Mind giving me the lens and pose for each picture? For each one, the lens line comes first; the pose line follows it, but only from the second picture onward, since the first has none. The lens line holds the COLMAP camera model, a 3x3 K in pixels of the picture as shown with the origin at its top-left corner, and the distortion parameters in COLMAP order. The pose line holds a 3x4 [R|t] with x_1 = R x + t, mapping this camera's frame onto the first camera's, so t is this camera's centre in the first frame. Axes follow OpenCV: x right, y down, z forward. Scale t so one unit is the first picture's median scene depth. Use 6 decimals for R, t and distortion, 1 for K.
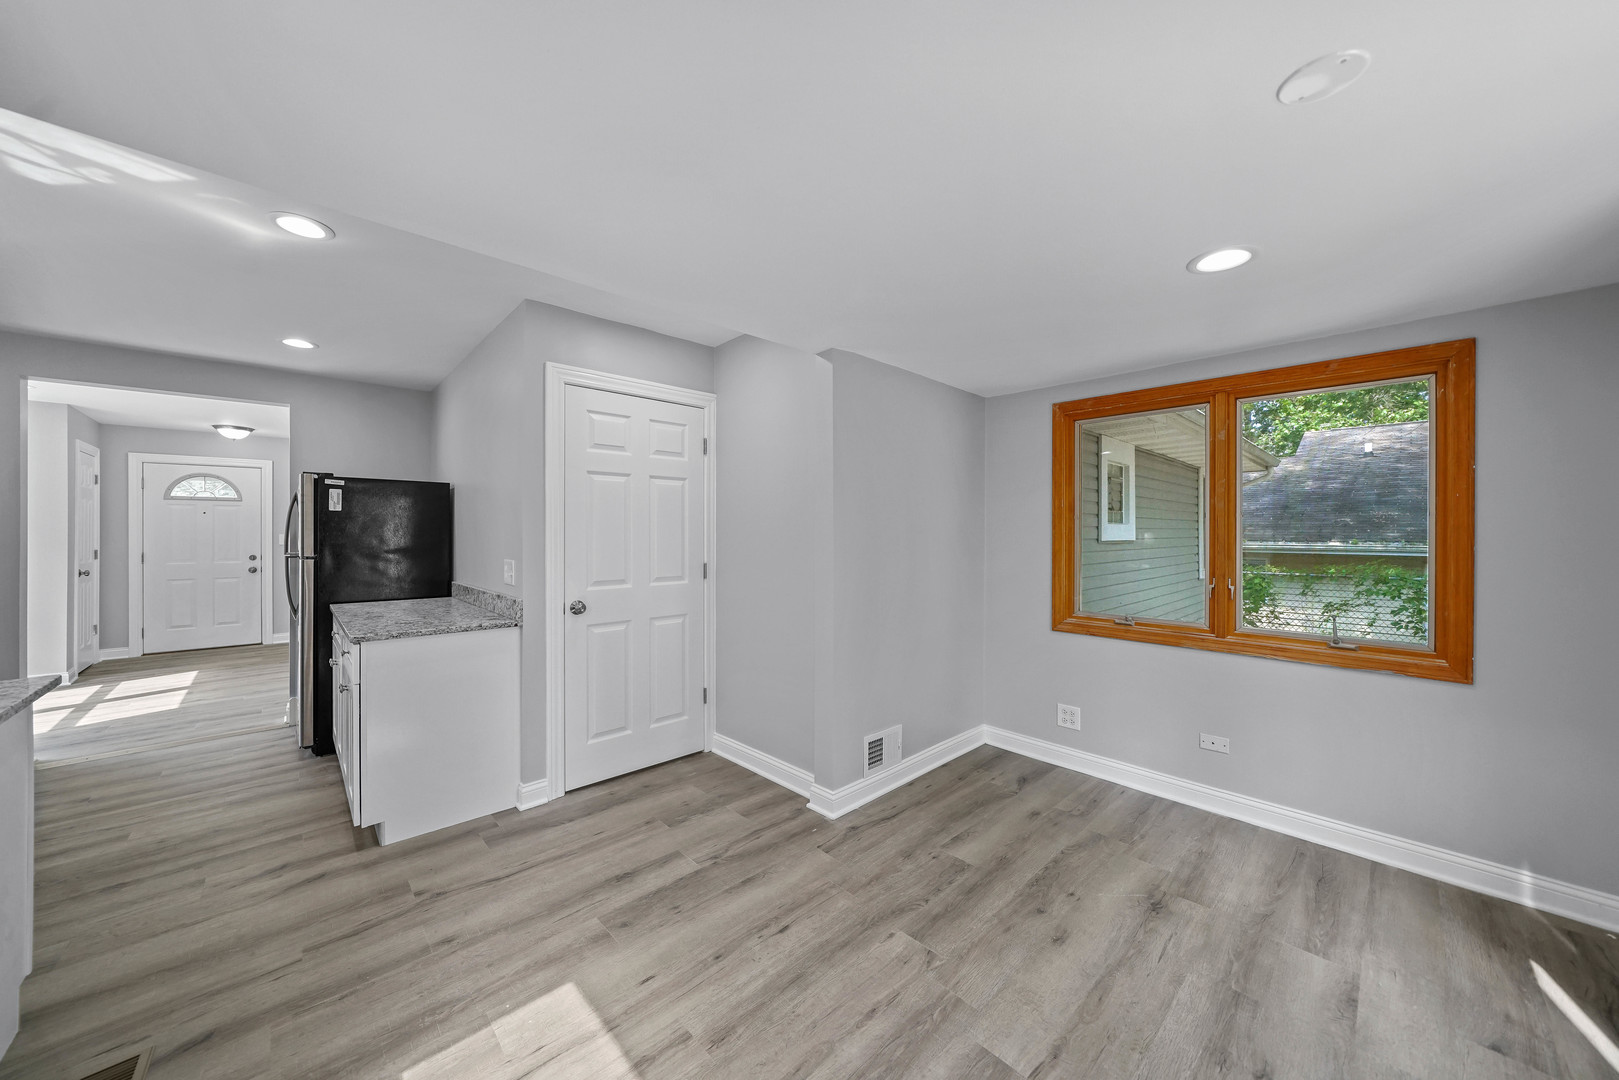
lens RADIAL K [[575.9, 0, 797.9], [0, 575.9, 530.0], [0, 0, 1]] dist [-0.018341, 0.003971]
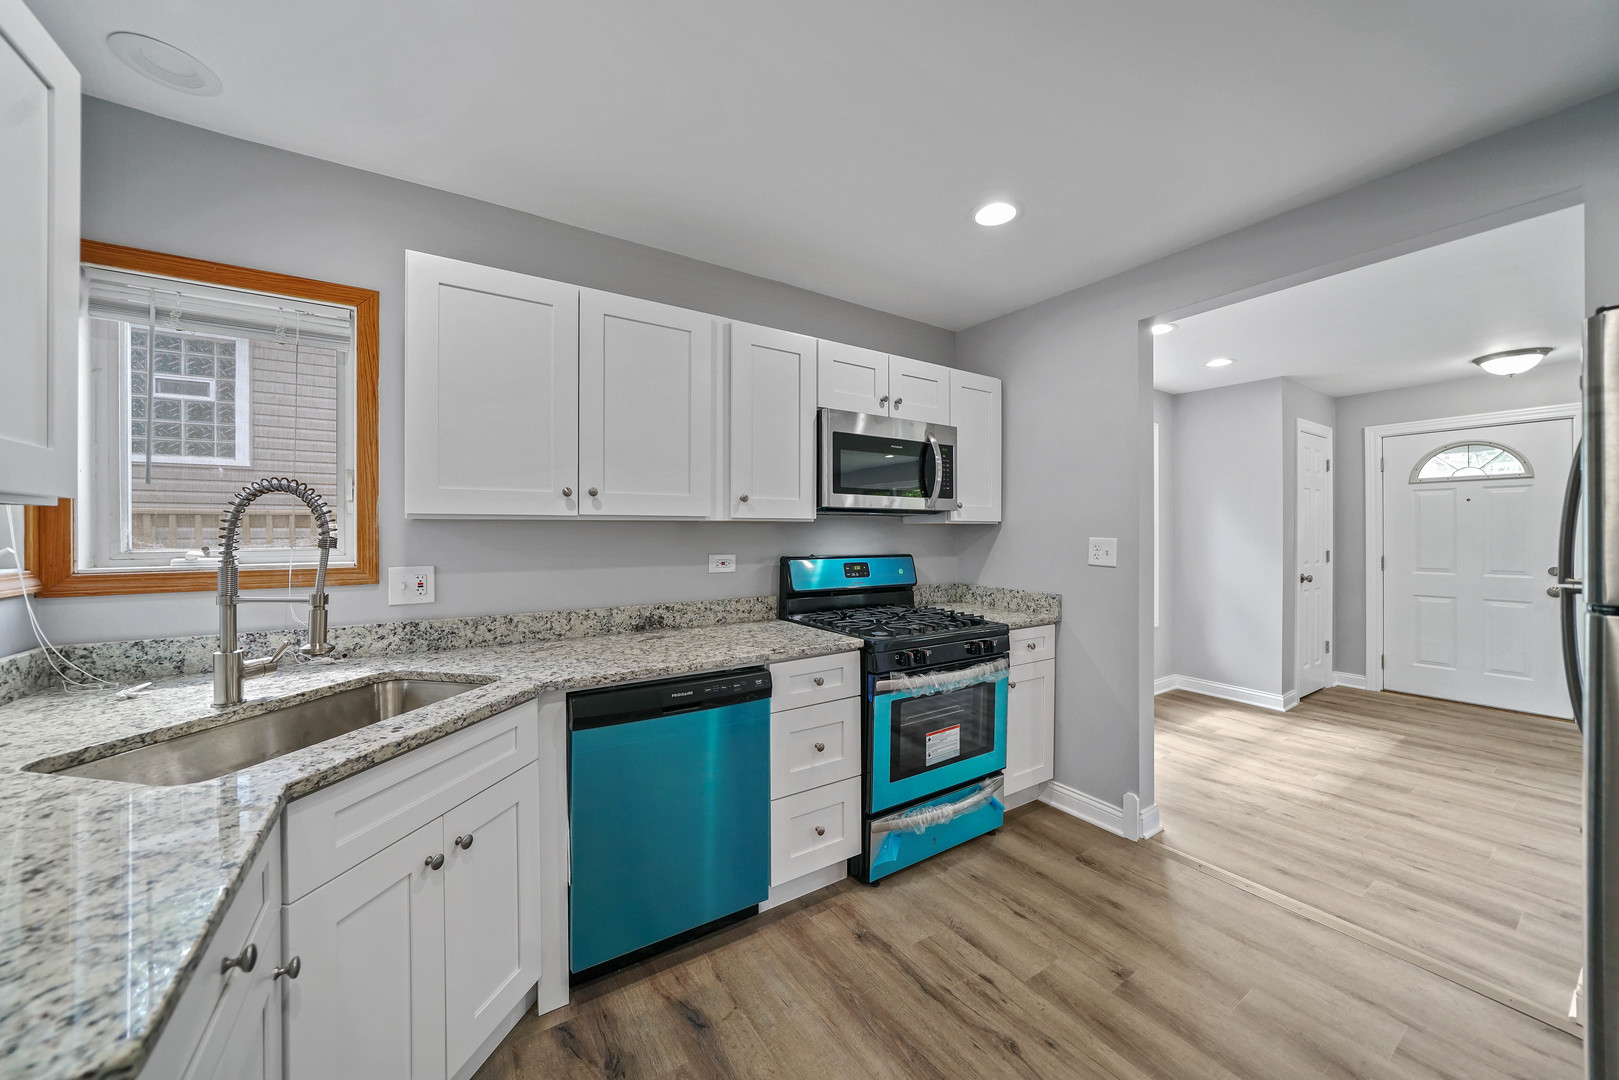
lens RADIAL K [[575.9, 0, 797.9], [0, 575.9, 530.0], [0, 0, 1]] dist [-0.018341, 0.003971]
pose [[-0.161830, -0.001792, -0.986817, -0.682506], [0.006729, 0.999973, -0.002919, 0.005765], [0.986796, -0.007113, -0.161813, 0.851723]]
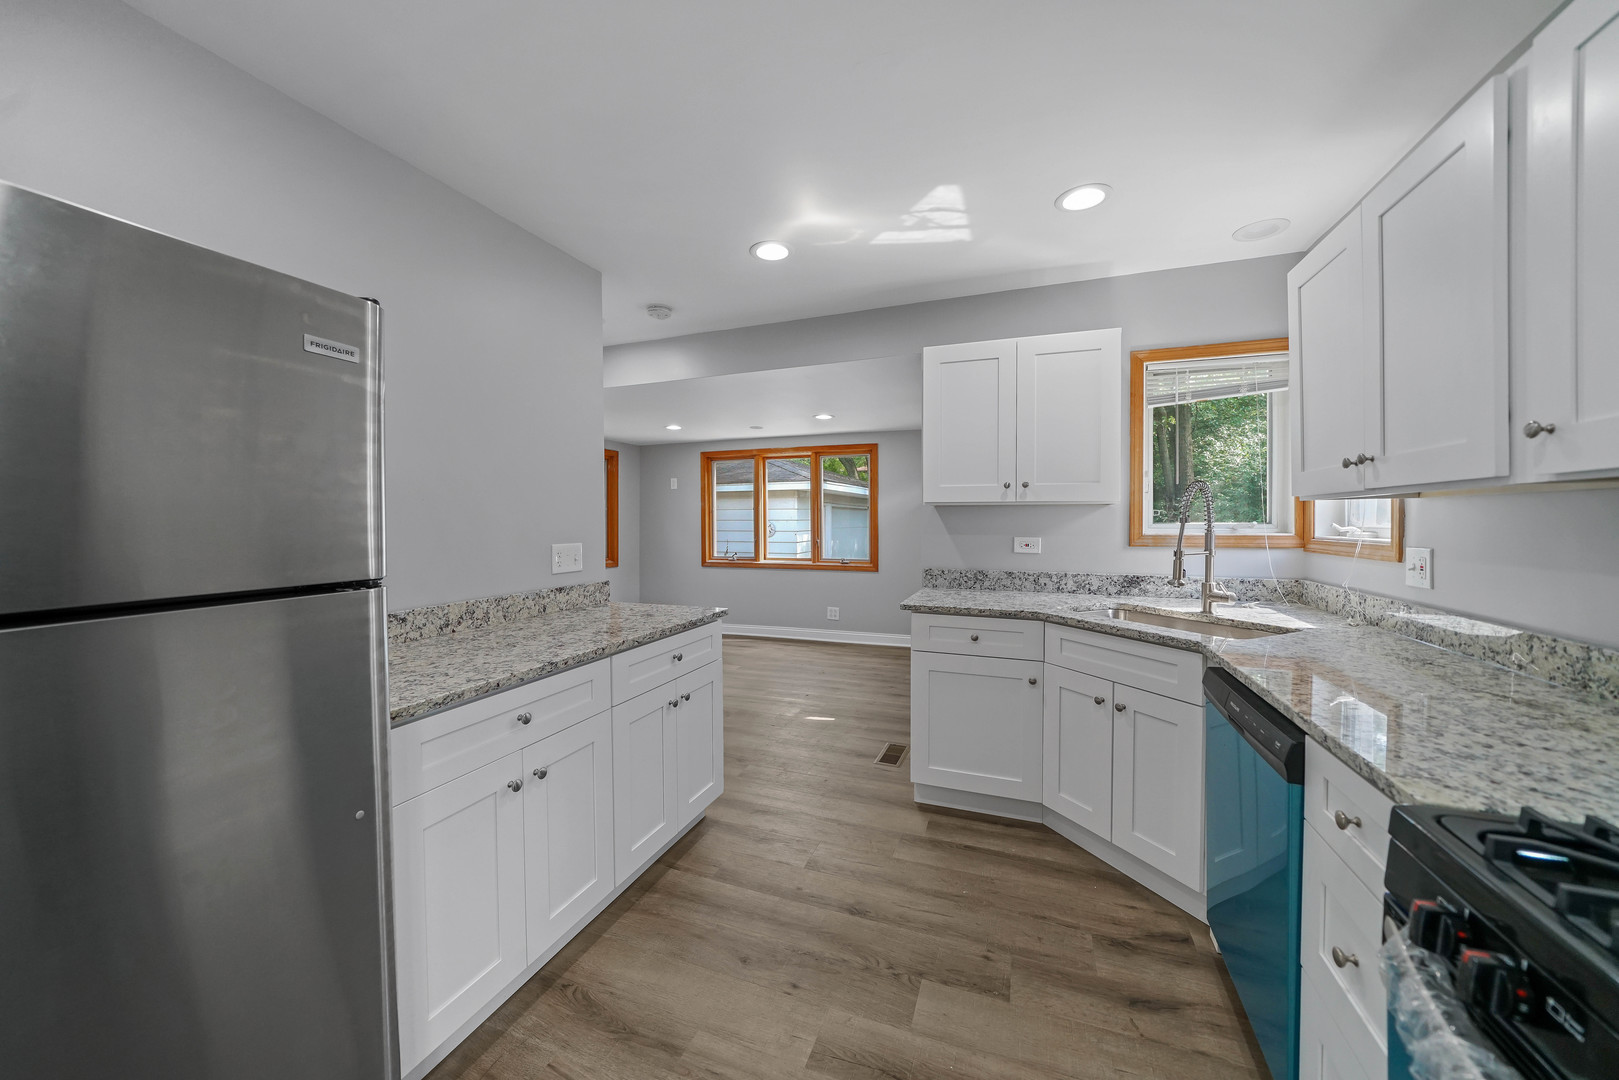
lens RADIAL K [[575.9, 0, 797.9], [0, 575.9, 530.0], [0, 0, 1]] dist [-0.018341, 0.003971]
pose [[-0.437842, -0.017293, 0.898886, -1.651722], [-0.004408, 0.999844, 0.017088, 0.017564], [-0.899041, 0.003519, -0.437850, 1.238087]]
